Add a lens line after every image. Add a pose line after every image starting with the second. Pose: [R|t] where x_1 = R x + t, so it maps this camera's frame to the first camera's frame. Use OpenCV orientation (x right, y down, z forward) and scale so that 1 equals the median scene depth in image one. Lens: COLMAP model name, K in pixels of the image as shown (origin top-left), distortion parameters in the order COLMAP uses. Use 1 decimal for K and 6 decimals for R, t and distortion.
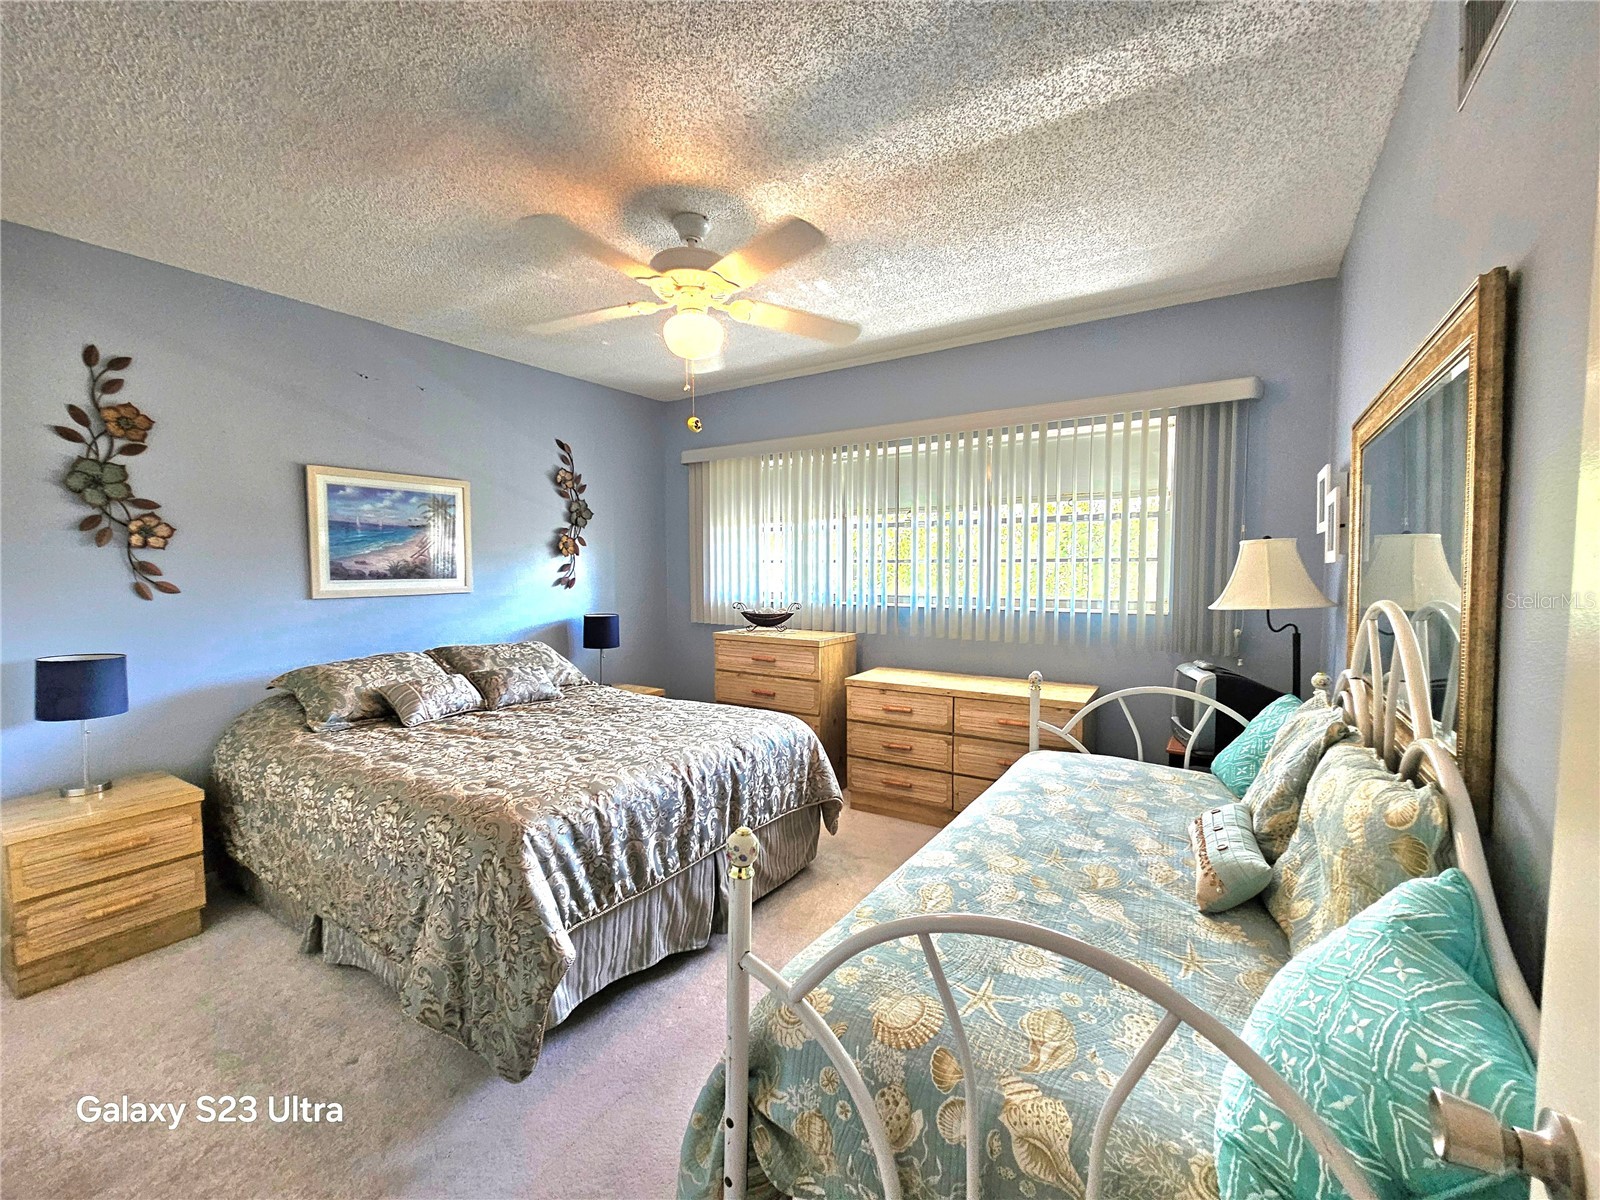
lens RADIAL K [[653.3, 0, 796.4], [0, 653.3, 596.5], [0, 0, 1]] dist [0.000697, 0.000546]
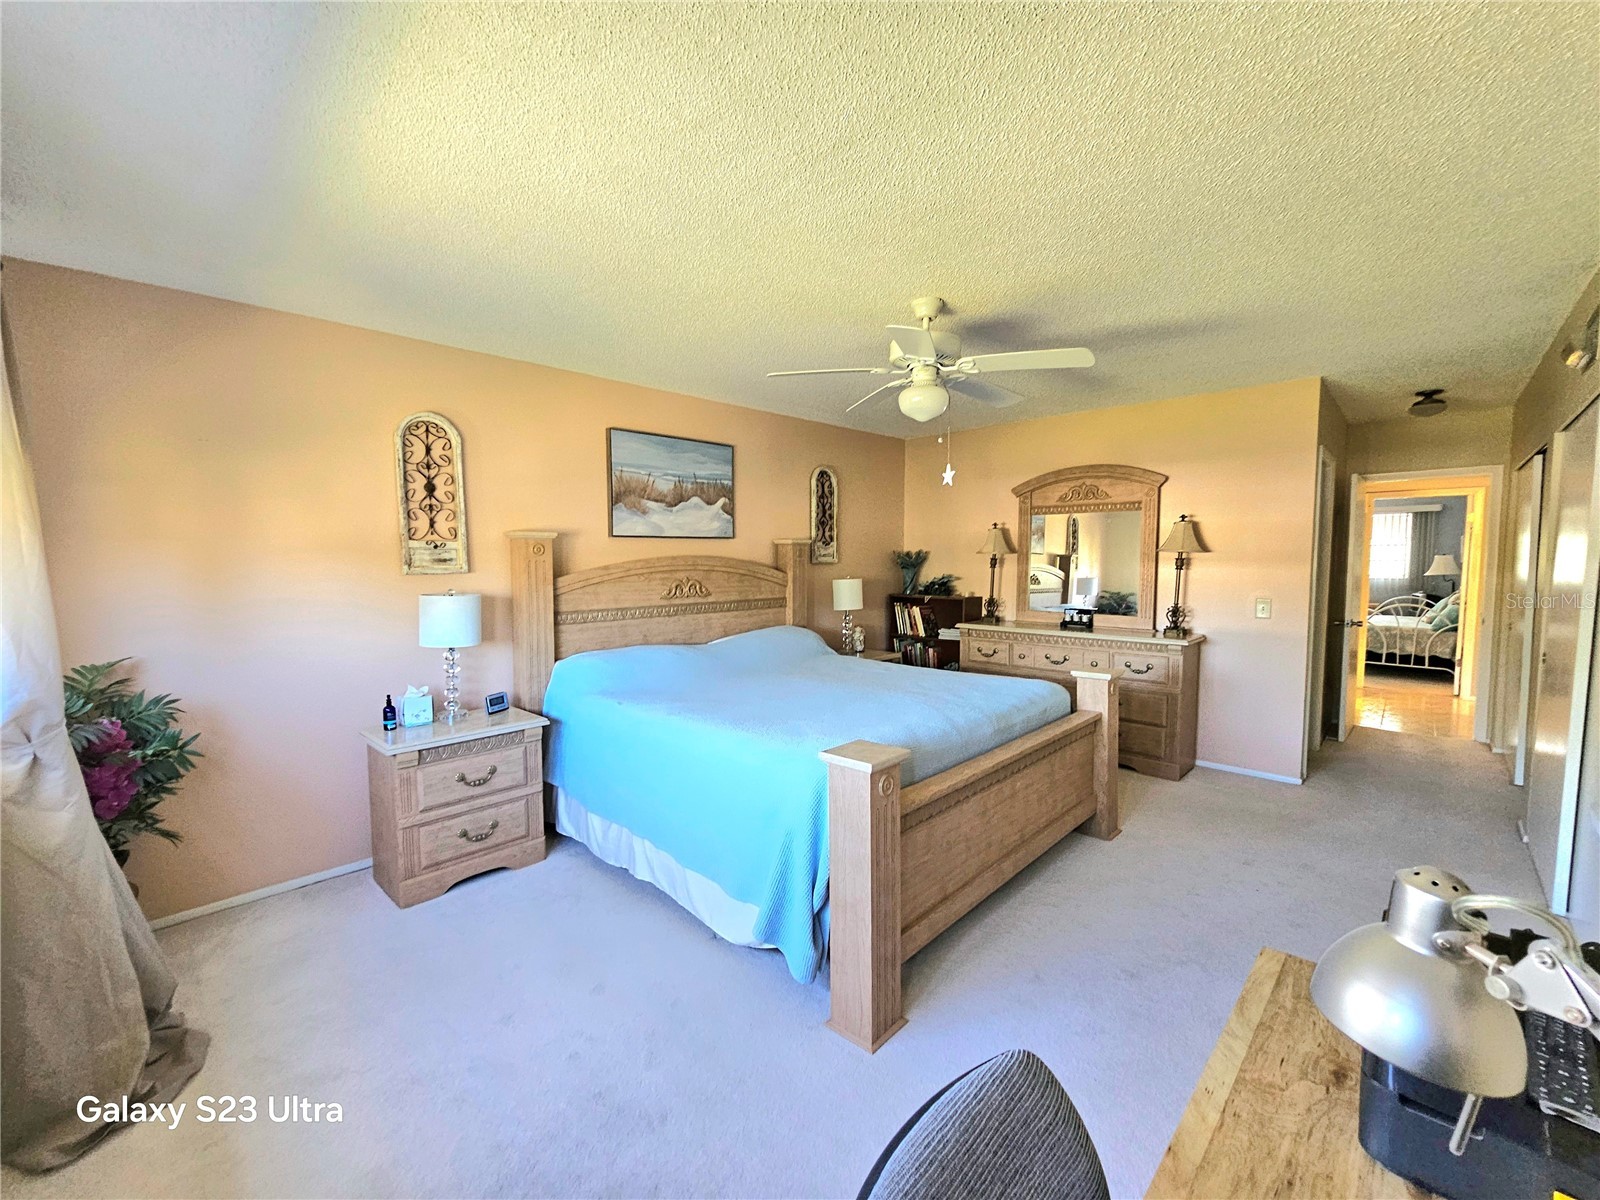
lens RADIAL K [[653.3, 0, 814.0], [0, 653.3, 599.2], [0, 0, 1]] dist [0.000697, 0.000546]
pose [[0.988148, 0.015978, -0.152673, -2.024342], [-0.012844, 0.999687, 0.021492, 0.114009], [0.152968, -0.019276, 0.988043, -2.910622]]
